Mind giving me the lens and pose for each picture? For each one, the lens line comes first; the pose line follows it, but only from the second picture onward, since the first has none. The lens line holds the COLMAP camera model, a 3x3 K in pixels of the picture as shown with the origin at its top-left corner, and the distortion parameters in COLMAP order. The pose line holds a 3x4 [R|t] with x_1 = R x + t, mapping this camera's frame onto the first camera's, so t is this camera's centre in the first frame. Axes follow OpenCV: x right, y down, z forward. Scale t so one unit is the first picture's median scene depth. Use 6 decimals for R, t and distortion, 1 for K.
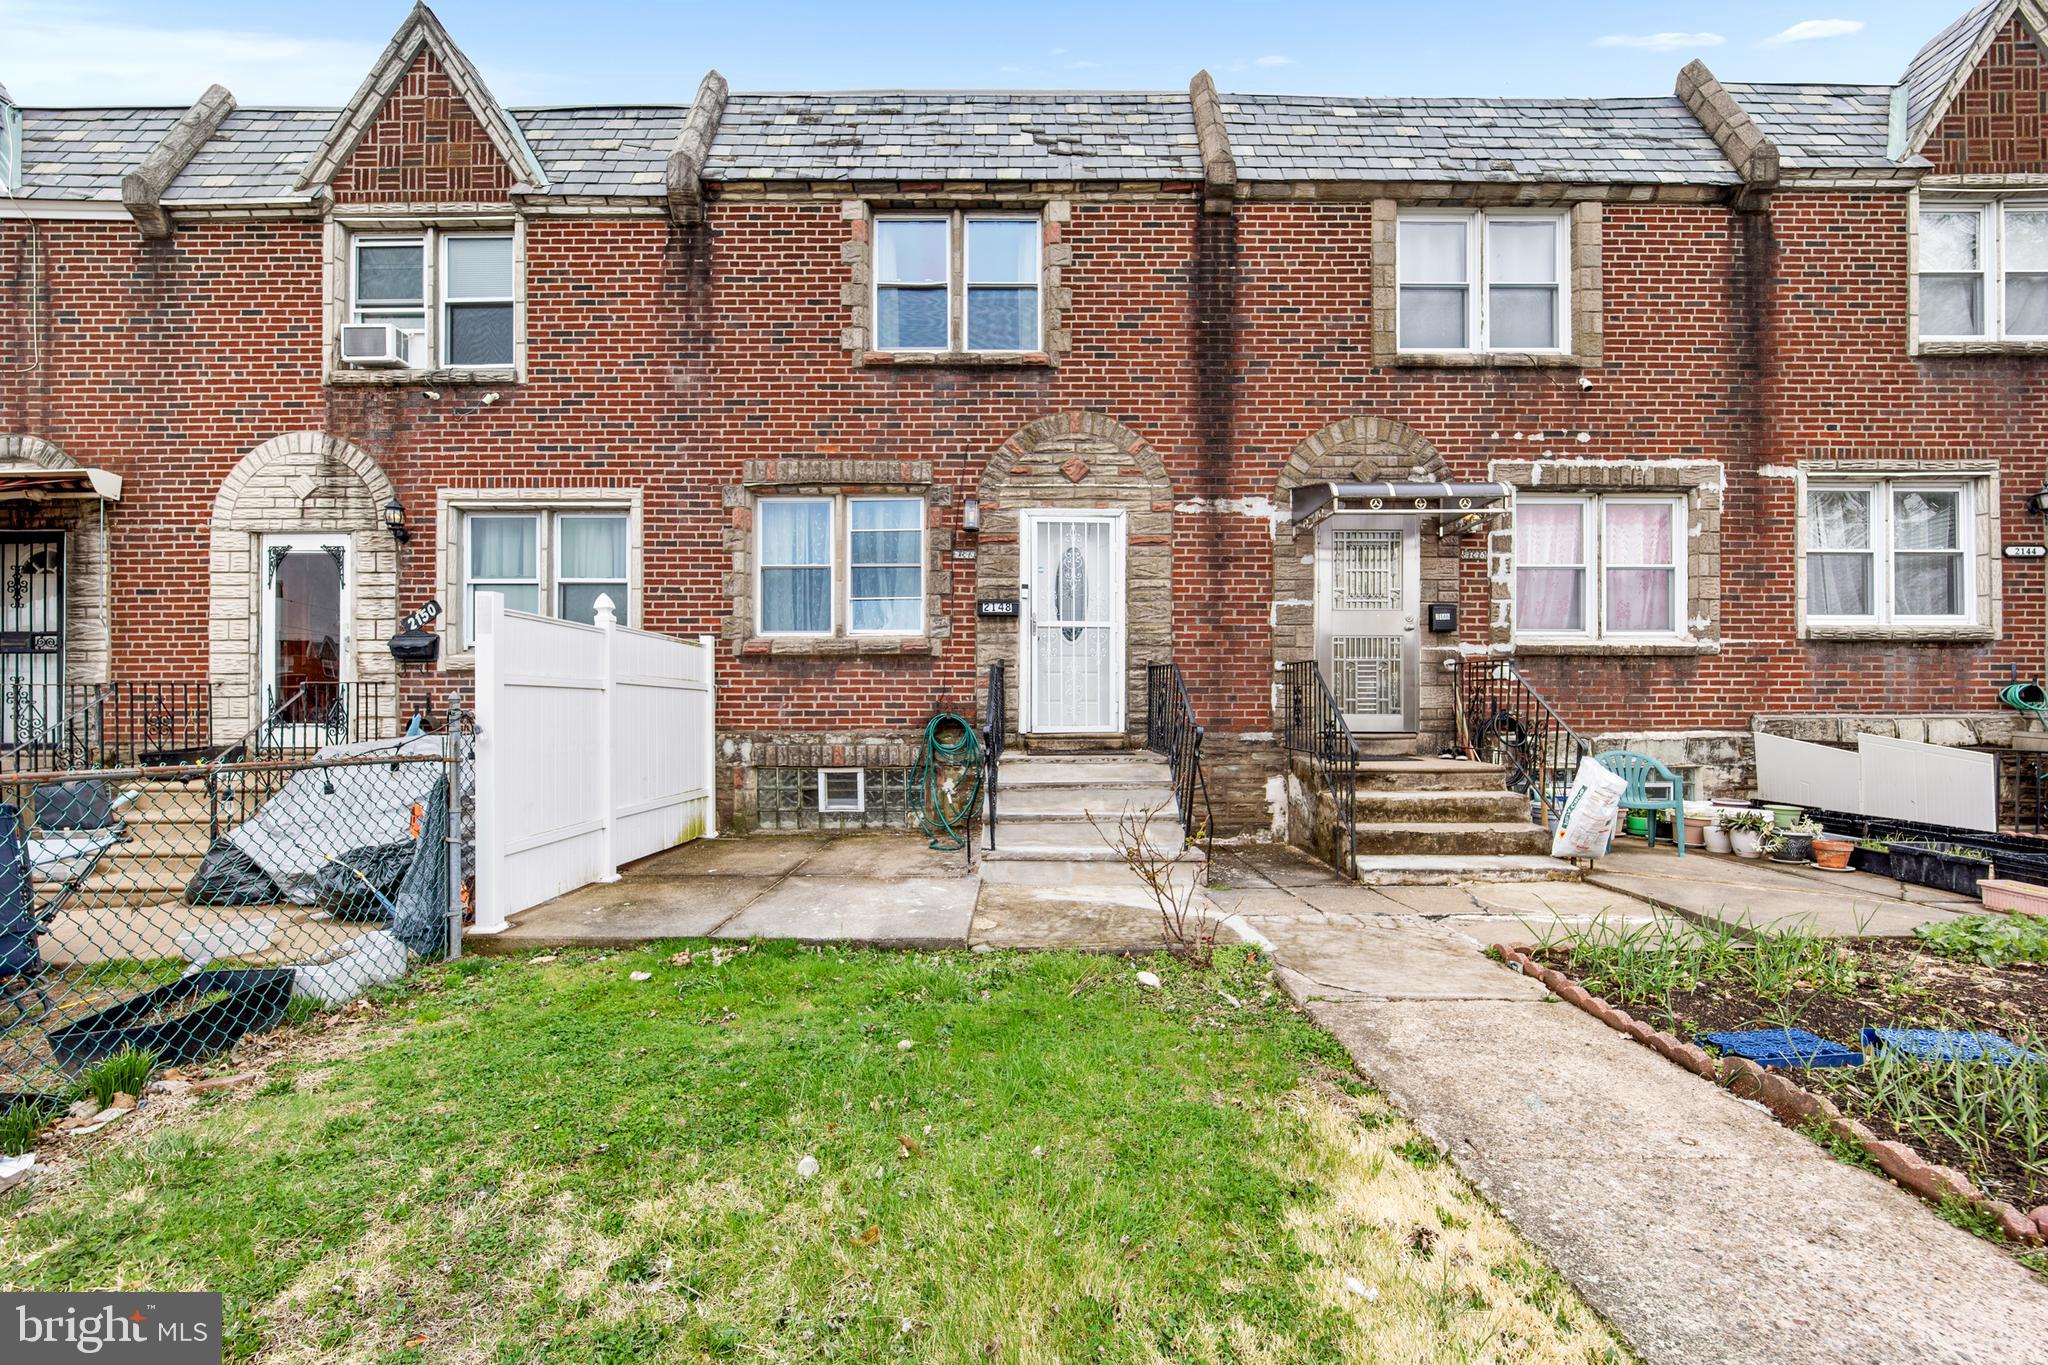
lens RADIAL K [[832.3, 0, 1019.7], [0, 832.3, 703.1], [0, 0, 1]] dist [-0.007206, 0.000292]
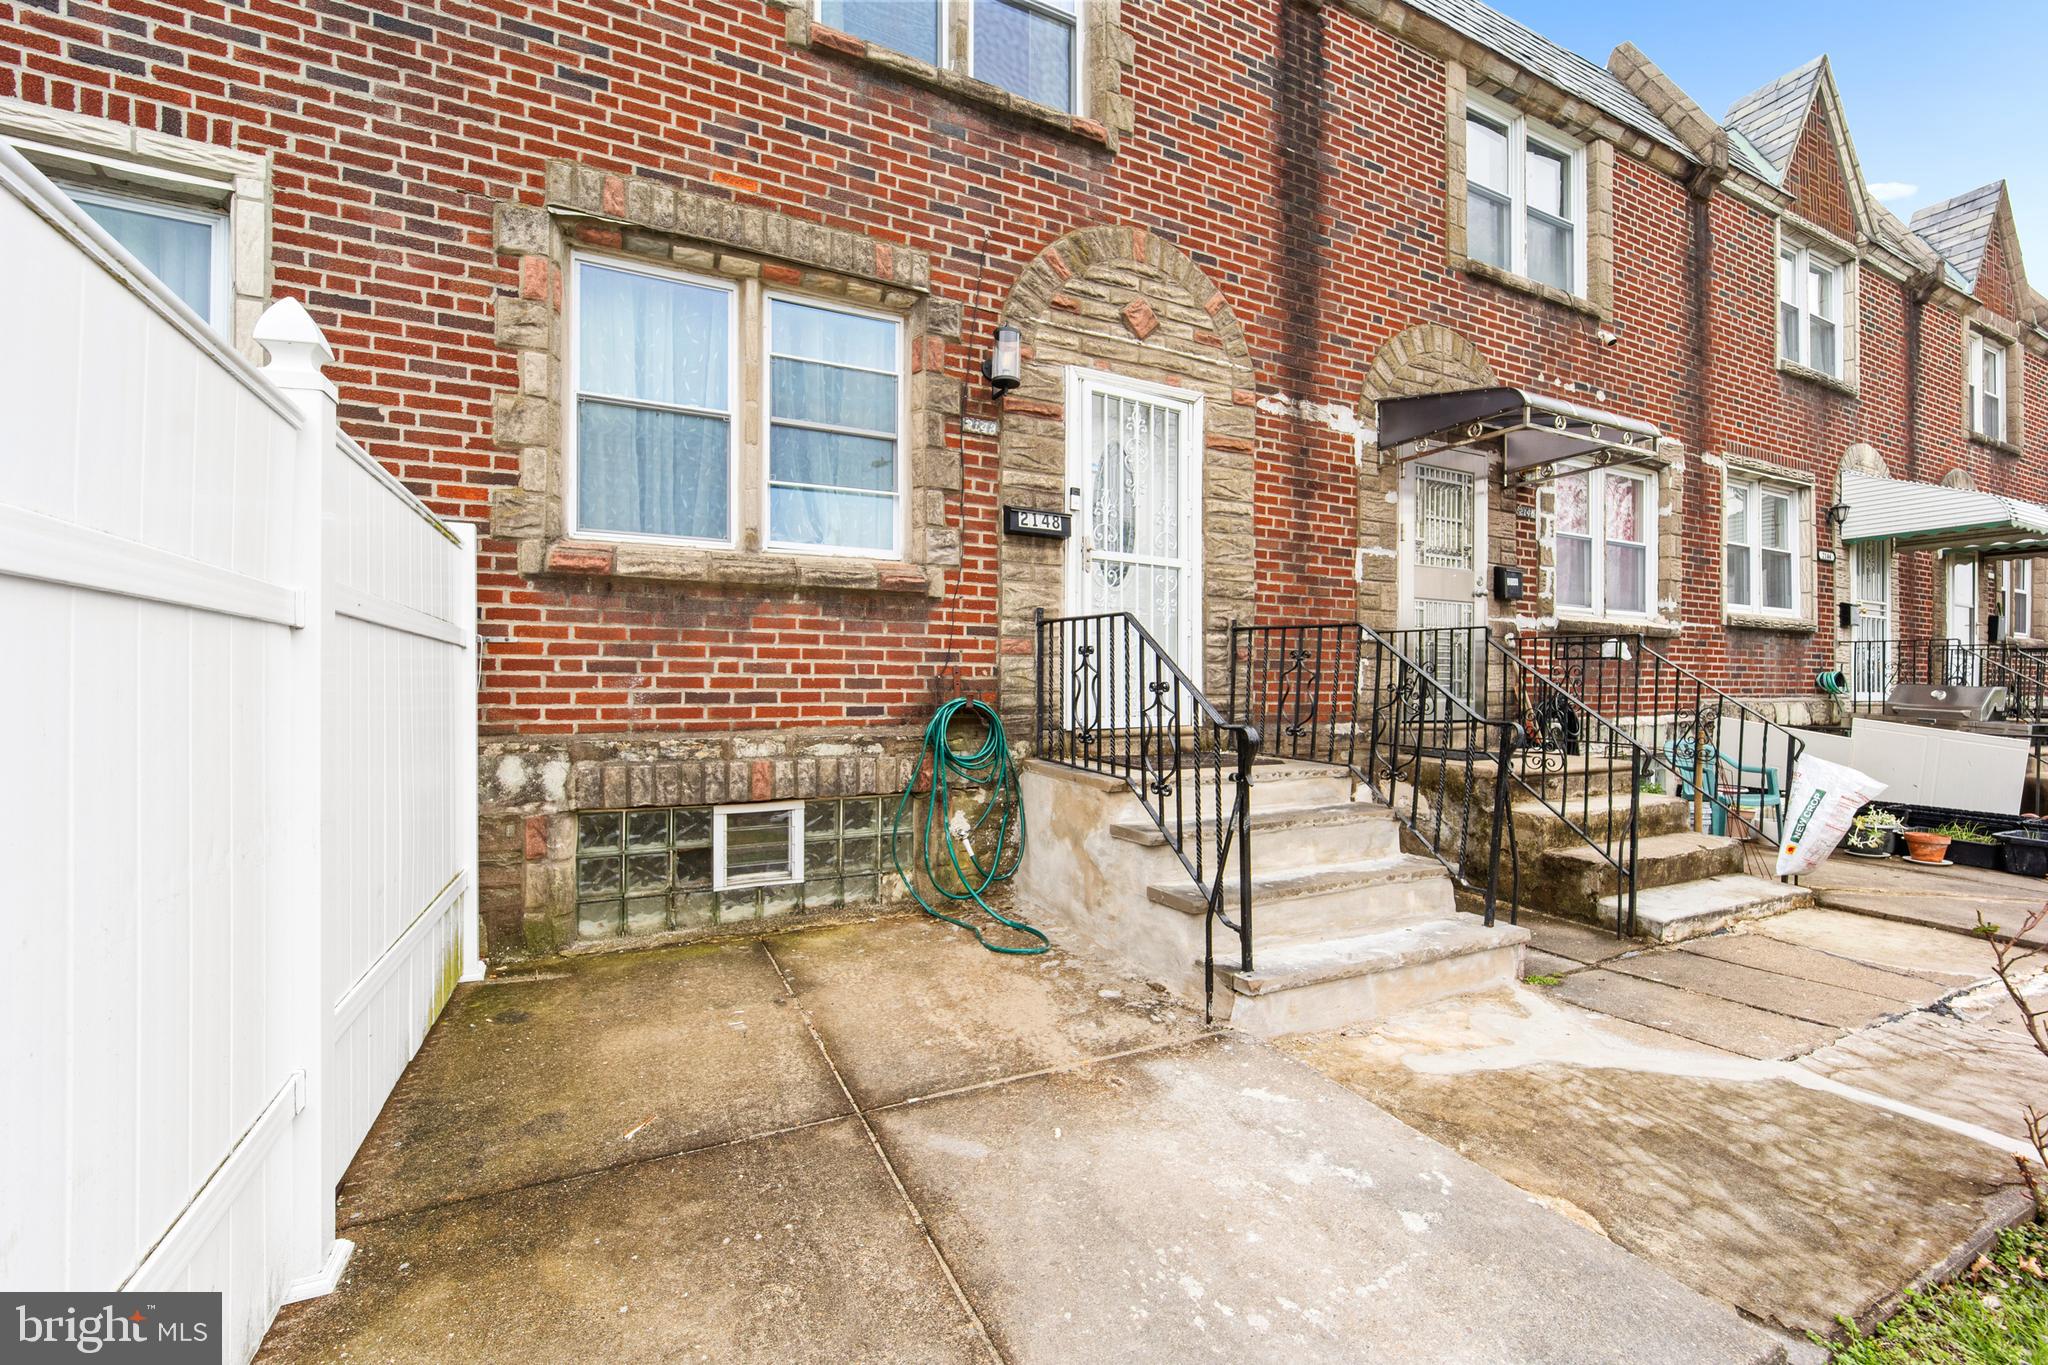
lens RADIAL K [[832.3, 0, 1030.2], [0, 832.3, 681.1], [0, 0, 1]] dist [-0.007206, 0.000292]
pose [[0.897802, 0.008059, 0.440325, -0.290586], [-0.011822, 0.999913, 0.005804, -0.003193], [-0.440240, -0.010416, 0.897820, 0.456869]]
